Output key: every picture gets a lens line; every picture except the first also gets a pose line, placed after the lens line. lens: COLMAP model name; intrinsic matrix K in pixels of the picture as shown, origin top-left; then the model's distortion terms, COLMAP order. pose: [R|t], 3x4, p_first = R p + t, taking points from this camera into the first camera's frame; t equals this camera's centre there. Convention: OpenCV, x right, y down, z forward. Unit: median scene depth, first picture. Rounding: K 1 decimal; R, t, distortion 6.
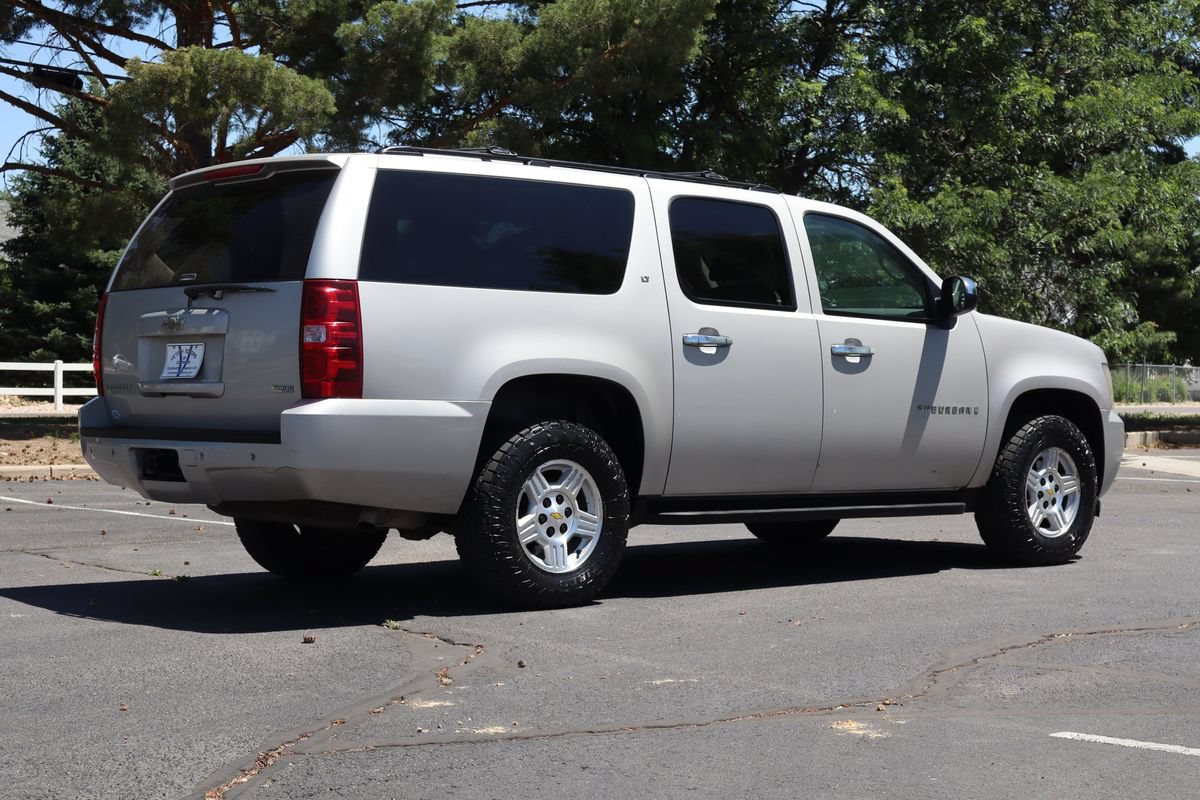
lens RADIAL K [[1999.2, 0, 600.0], [0, 1999.2, 400.0], [0, 0, 1]] dist [0.027700, 0.022823]
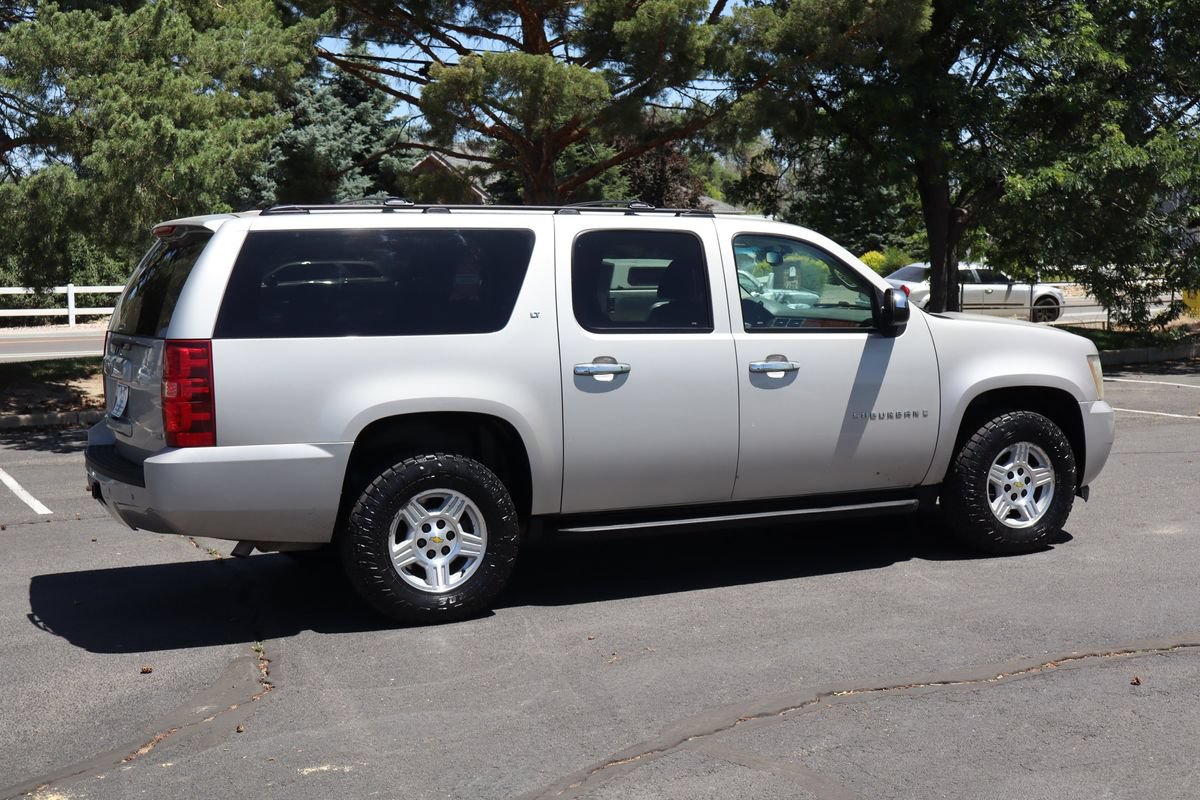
lens RADIAL K [[1511.1, 0, 600.0], [0, 1511.1, 400.0], [0, 0, 1]] dist [0.022536, 0.048683]
pose [[0.963347, 0.002201, -0.268248, 0.270491], [0.019791, 0.996658, 0.079250, -0.077466], [0.267526, -0.081655, 0.960085, 0.225255]]
